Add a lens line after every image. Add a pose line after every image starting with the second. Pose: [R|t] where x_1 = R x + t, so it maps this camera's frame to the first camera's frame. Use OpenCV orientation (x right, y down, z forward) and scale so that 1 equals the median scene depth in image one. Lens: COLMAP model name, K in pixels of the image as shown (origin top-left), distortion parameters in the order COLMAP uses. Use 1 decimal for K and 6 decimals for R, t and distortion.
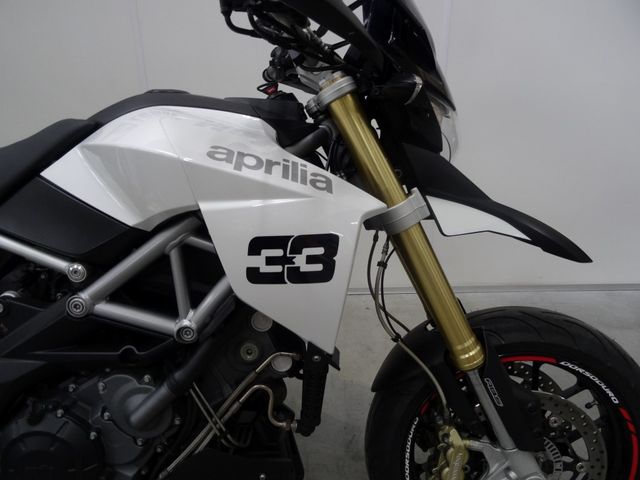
lens RADIAL K [[457.2, 0, 320.9], [0, 457.2, 240.3], [0, 0, 1]] dist [0.007808, -0.008885]
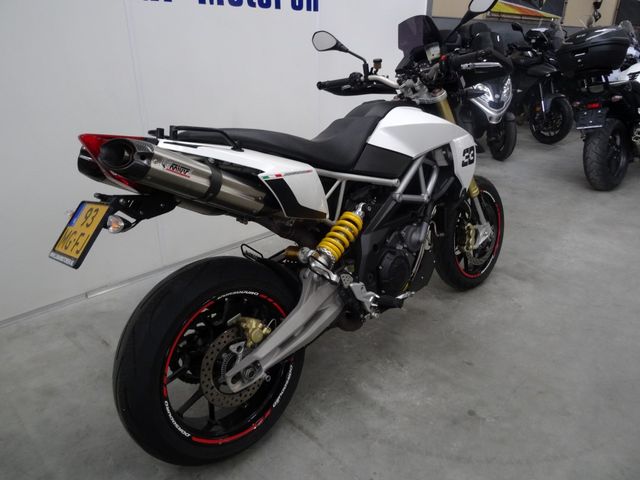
lens RADIAL K [[457.2, 0, 322.1], [0, 457.2, 240.4], [0, 0, 1]] dist [0.007808, -0.008885]
pose [[0.713518, -0.266913, 0.647804, -2.148982], [0.242133, 0.961563, 0.129494, -0.035488], [-0.657468, 0.064459, 0.750721, -0.415267]]
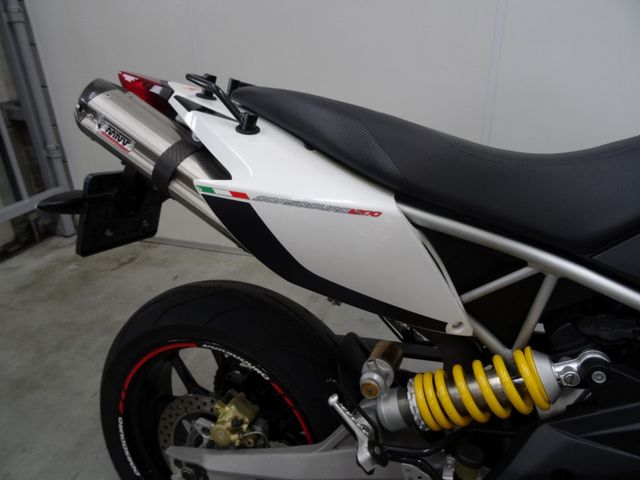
lens RADIAL K [[457.2, 0, 319.2], [0, 457.2, 241.1], [0, 0, 1]] dist [0.007808, -0.008885]
pose [[0.936726, 0.131650, -0.324364, -0.869374], [-0.103597, 0.989337, 0.102368, -0.095391], [0.334382, -0.062288, 0.940377, 0.149593]]
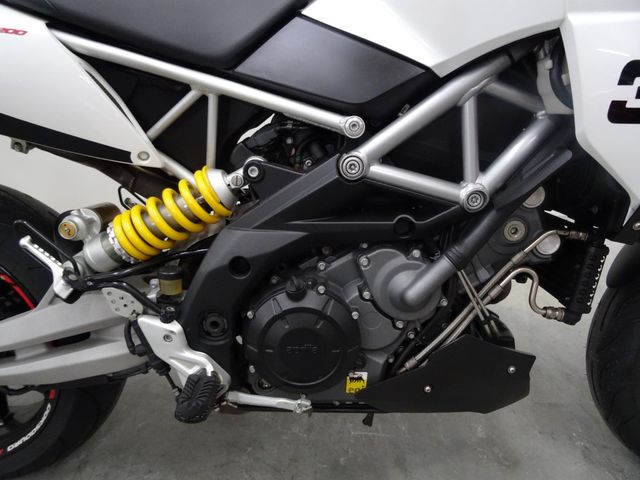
lens RADIAL K [[457.2, 0, 316.5], [0, 457.2, 240.5], [0, 0, 1]] dist [0.007808, -0.008885]
pose [[0.999573, 0.010735, -0.027191, -0.525920], [-0.008191, 0.995725, 0.092005, 0.186948], [0.028063, -0.091743, 0.995387, 0.104359]]
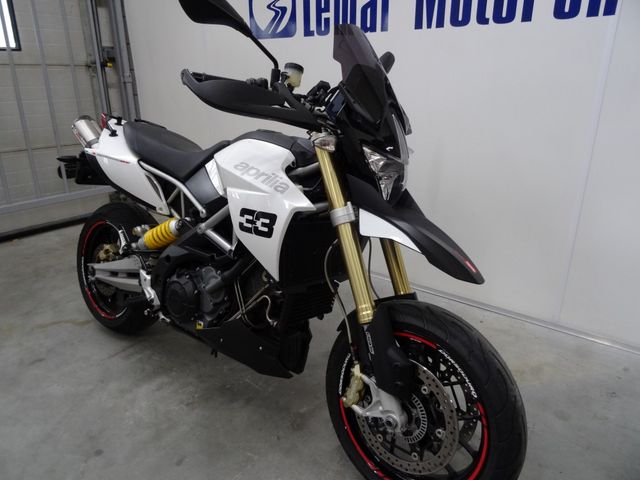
lens RADIAL K [[457.2, 0, 318.1], [0, 457.2, 237.1], [0, 0, 1]] dist [0.007808, -0.008885]
pose [[0.780349, 0.214122, -0.587543, 1.053514], [-0.225835, 0.972639, 0.054521, -0.052830], [0.583141, 0.090143, 0.807354, -0.357659]]
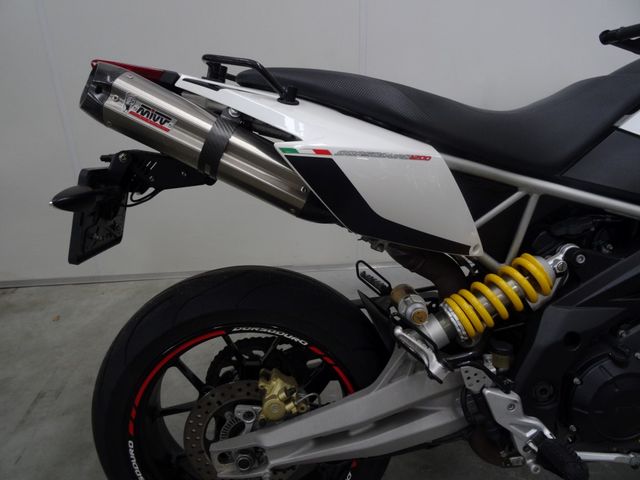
lens RADIAL K [[457.2, 0, 320.6], [0, 457.2, 240.4], [0, 0, 1]] dist [0.007808, -0.008885]
pose [[0.997840, -0.037914, 0.053648, -1.278345], [0.035844, 0.998595, 0.039029, 0.041064], [-0.055052, -0.037021, 0.997797, -0.008194]]
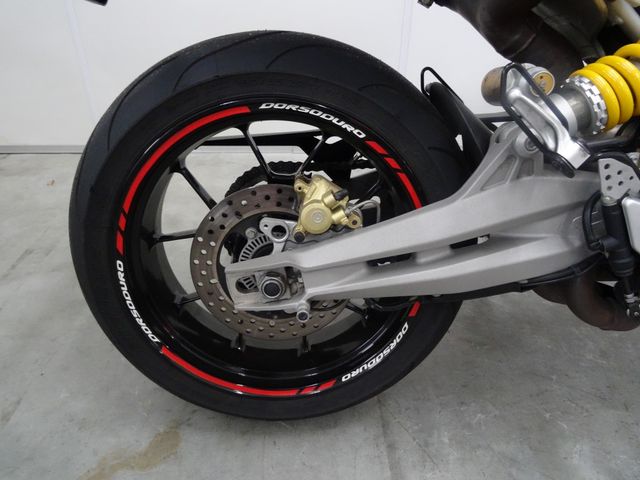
lens RADIAL K [[457.2, 0, 319.9], [0, 457.2, 235.0], [0, 0, 1]] dist [0.007808, -0.008885]
pose [[0.999677, 0.002733, 0.025282, -1.353033], [-0.007018, 0.985249, 0.170986, 0.353004], [-0.024442, -0.171108, 0.984949, 0.281554]]
